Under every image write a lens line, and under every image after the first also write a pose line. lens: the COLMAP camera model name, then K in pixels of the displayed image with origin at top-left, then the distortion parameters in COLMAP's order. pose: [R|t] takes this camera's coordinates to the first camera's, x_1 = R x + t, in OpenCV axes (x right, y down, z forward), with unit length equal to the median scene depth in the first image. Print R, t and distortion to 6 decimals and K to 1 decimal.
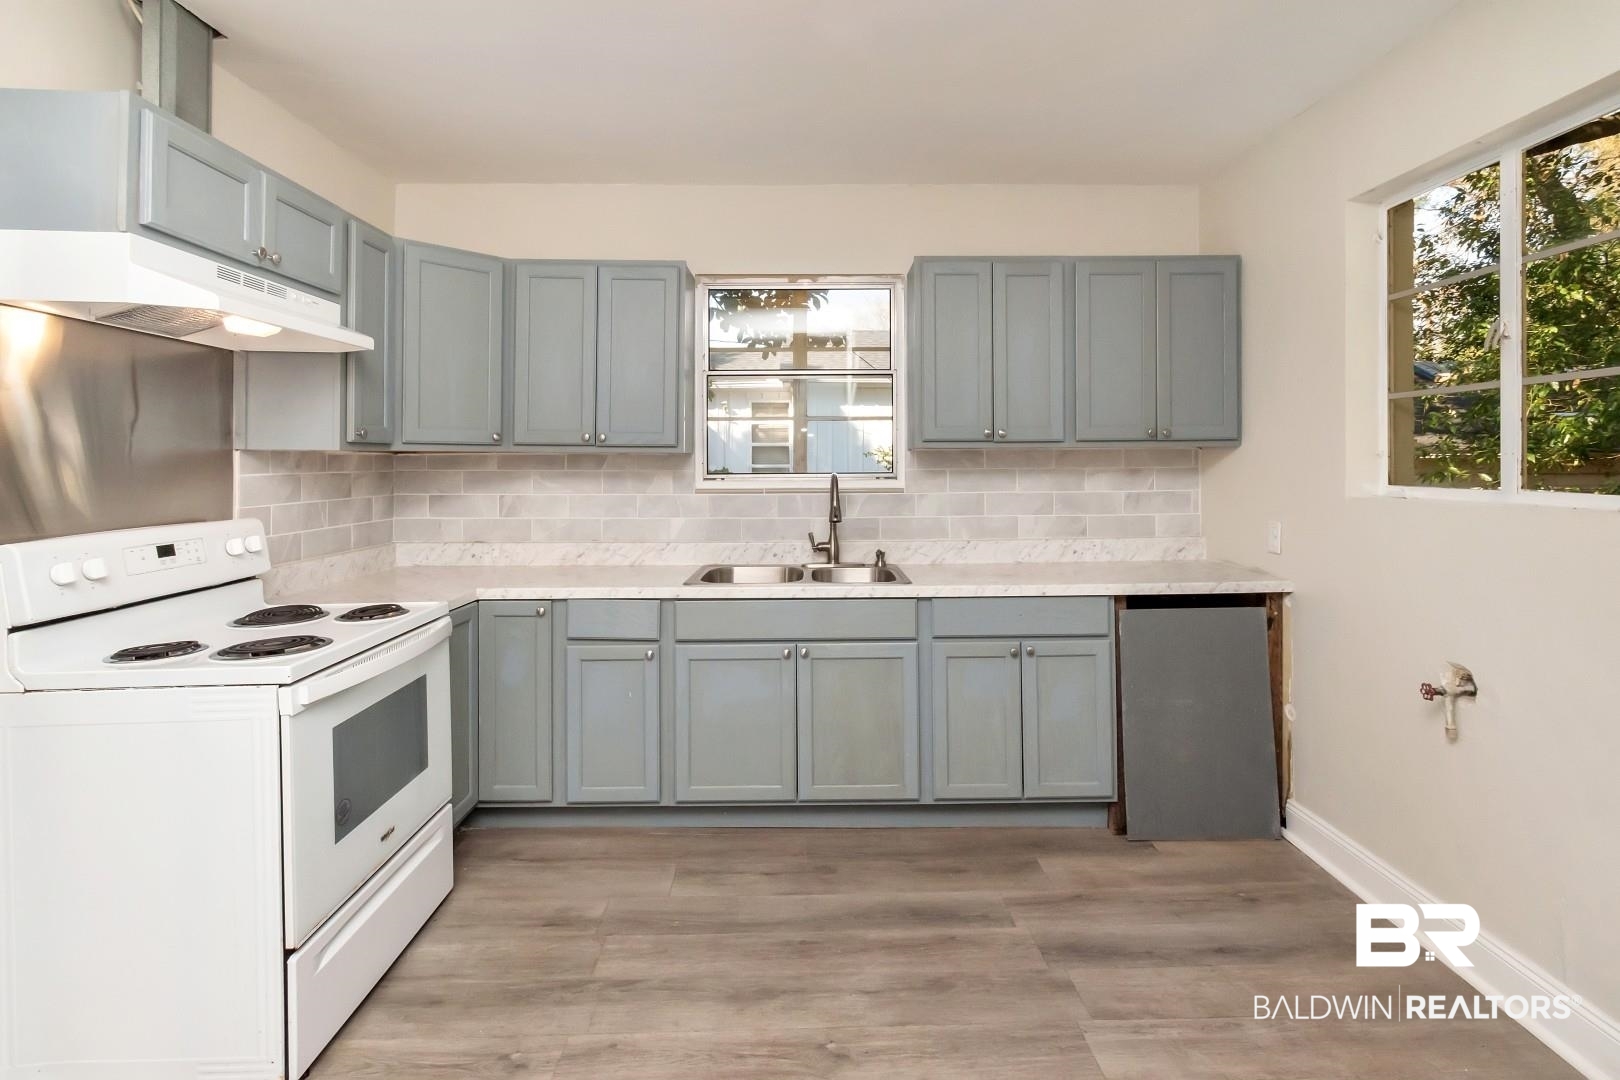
lens RADIAL K [[766.5, 0, 809.5], [0, 766.5, 462.2], [0, 0, 1]] dist [0.000413, 0.000117]
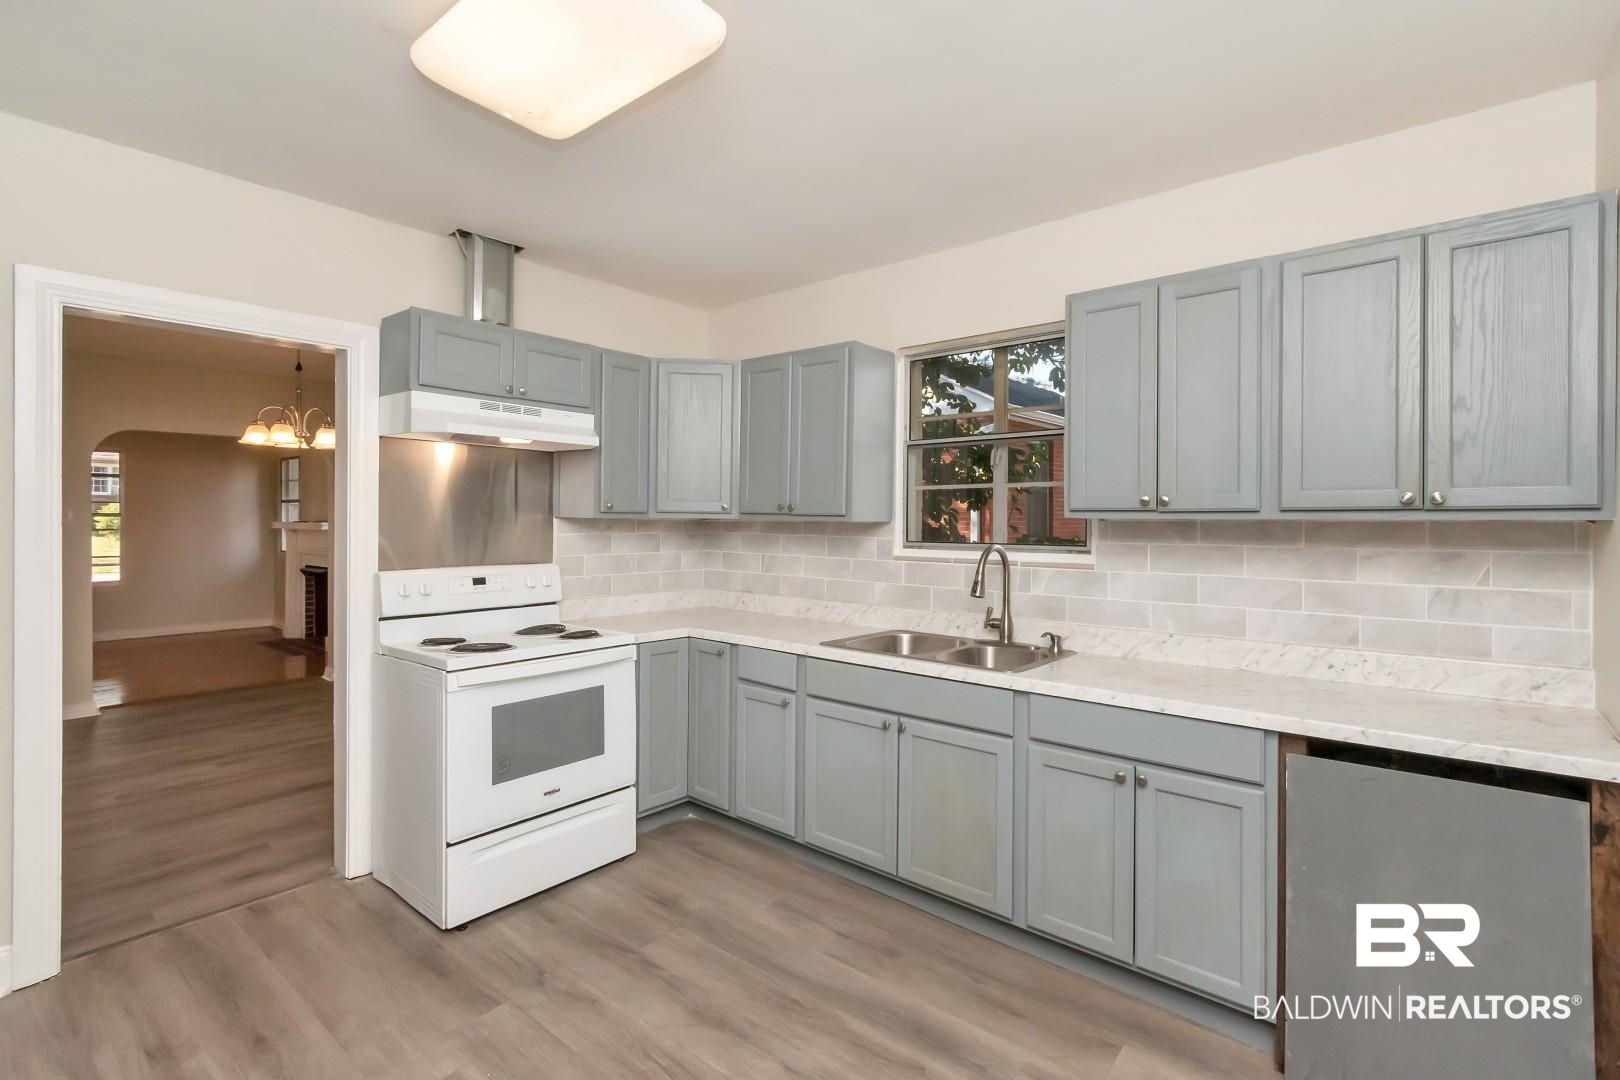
lens RADIAL K [[736.4, 0, 813.0], [0, 736.4, 522.8], [0, 0, 1]] dist [0.002600, 0.000780]
pose [[0.761311, 0.011016, -0.648293, 0.513620], [-0.011643, 0.999927, 0.003317, -0.014702], [0.648282, 0.005023, 0.761384, 0.207067]]
